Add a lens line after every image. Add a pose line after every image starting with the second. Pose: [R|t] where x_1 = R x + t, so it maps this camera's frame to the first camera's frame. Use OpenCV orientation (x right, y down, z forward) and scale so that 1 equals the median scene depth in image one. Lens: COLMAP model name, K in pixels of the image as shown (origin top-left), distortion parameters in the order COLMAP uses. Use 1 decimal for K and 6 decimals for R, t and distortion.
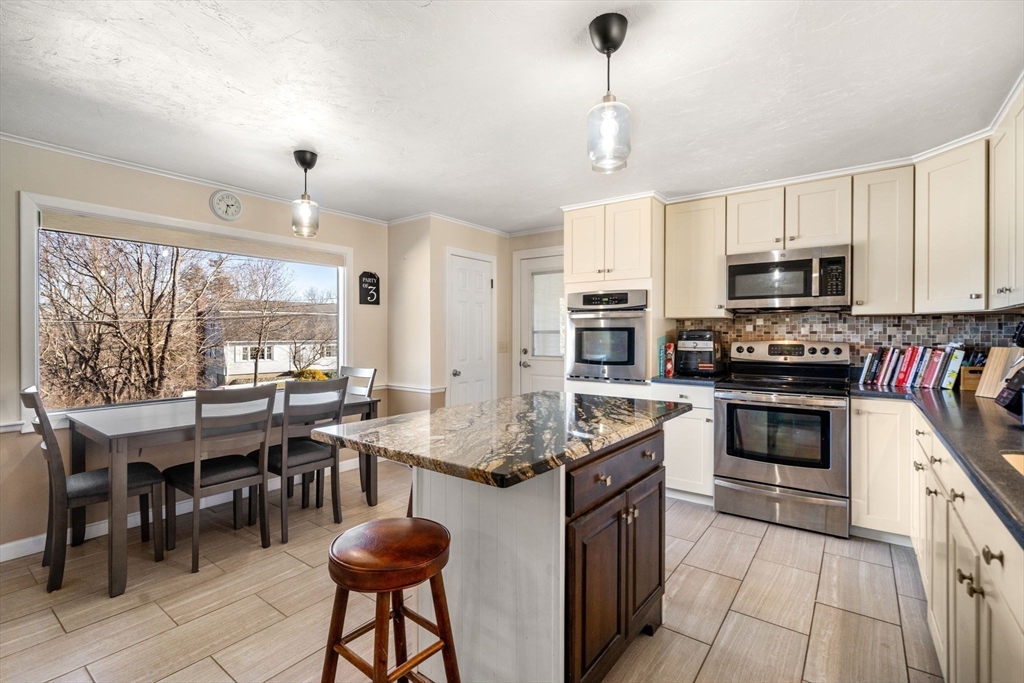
lens RADIAL K [[468.1, 0, 509.2], [0, 468.1, 336.7], [0, 0, 1]] dist [0.000480, 0.000222]
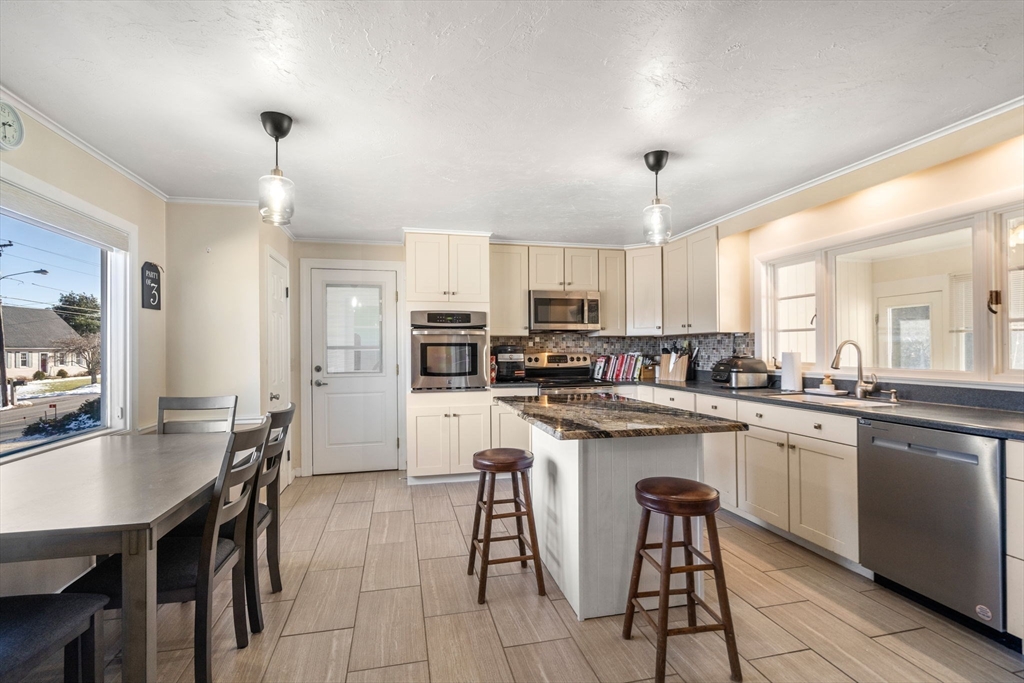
lens RADIAL K [[476.9, 0, 510.0], [0, 476.9, 345.7], [0, 0, 1]] dist [-0.000300, 0.000161]
pose [[0.642841, -0.000039, 0.765999, -0.614723], [0.012056, 0.999877, -0.010067, -0.000160], [-0.765905, 0.015707, 0.642762, 0.156339]]
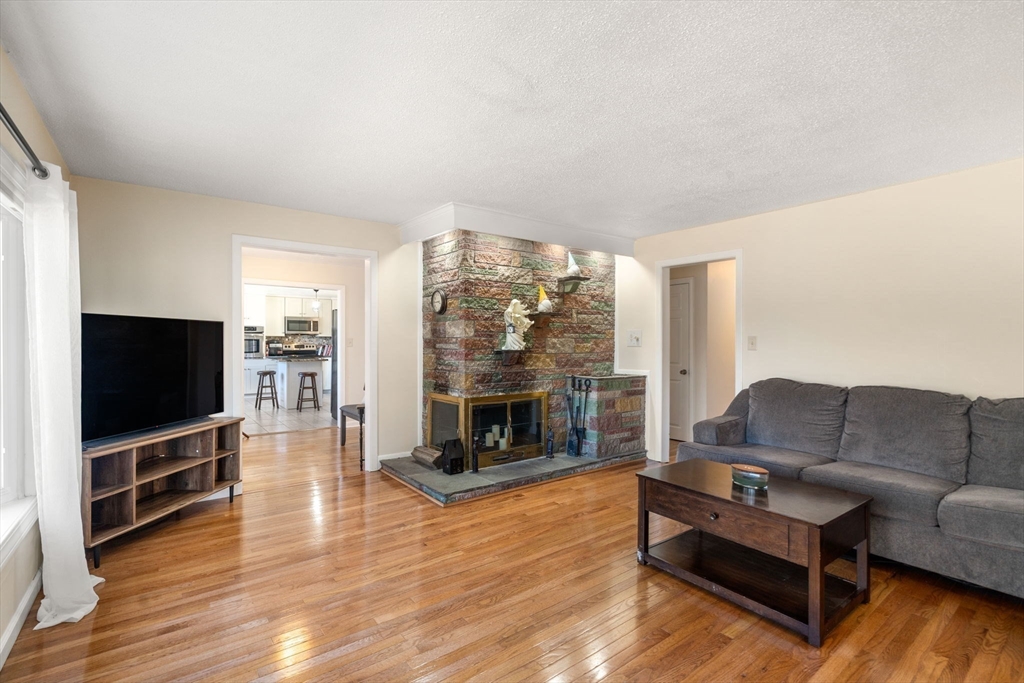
lens RADIAL K [[468.1, 0, 509.2], [0, 468.1, 336.7], [0, 0, 1]] dist [0.000480, 0.000222]
pose [[0.276776, 0.011402, 0.960867, -2.084129], [0.006394, 0.999886, -0.013707, 0.013686], [-0.960913, 0.009938, 0.276671, -1.276375]]
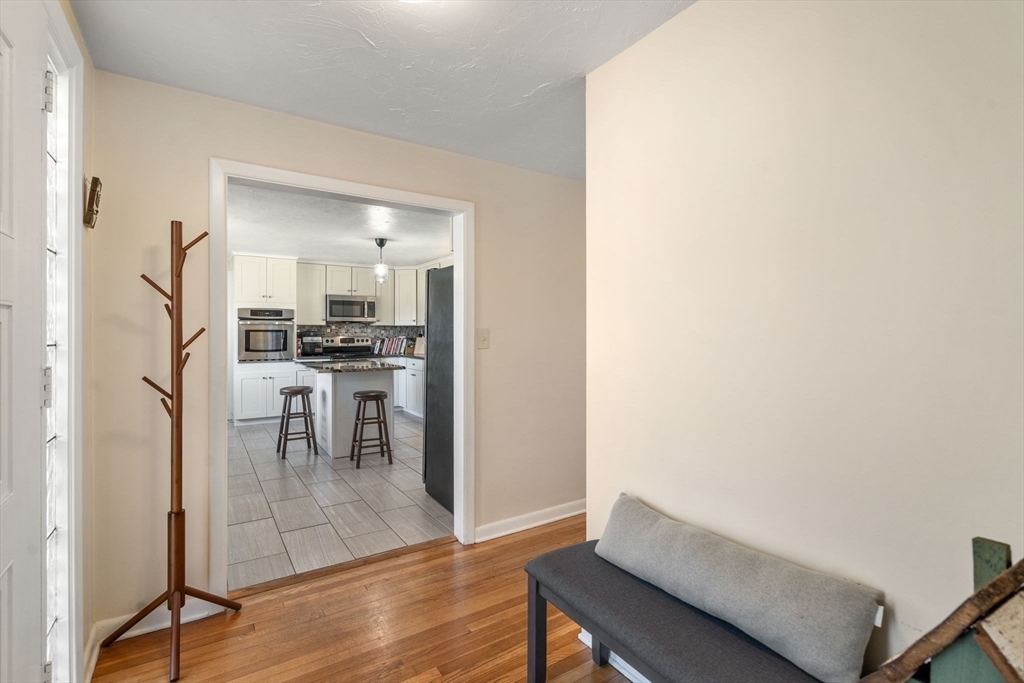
lens RADIAL K [[471.6, 0, 507.2], [0, 471.6, 330.8], [0, 0, 1]] dist [0.000424, 0.000316]
pose [[0.344782, 0.000926, 0.938682, -1.156028], [0.006728, 0.999971, -0.003458, -0.004602], [-0.938659, 0.007507, 0.344766, -0.426220]]
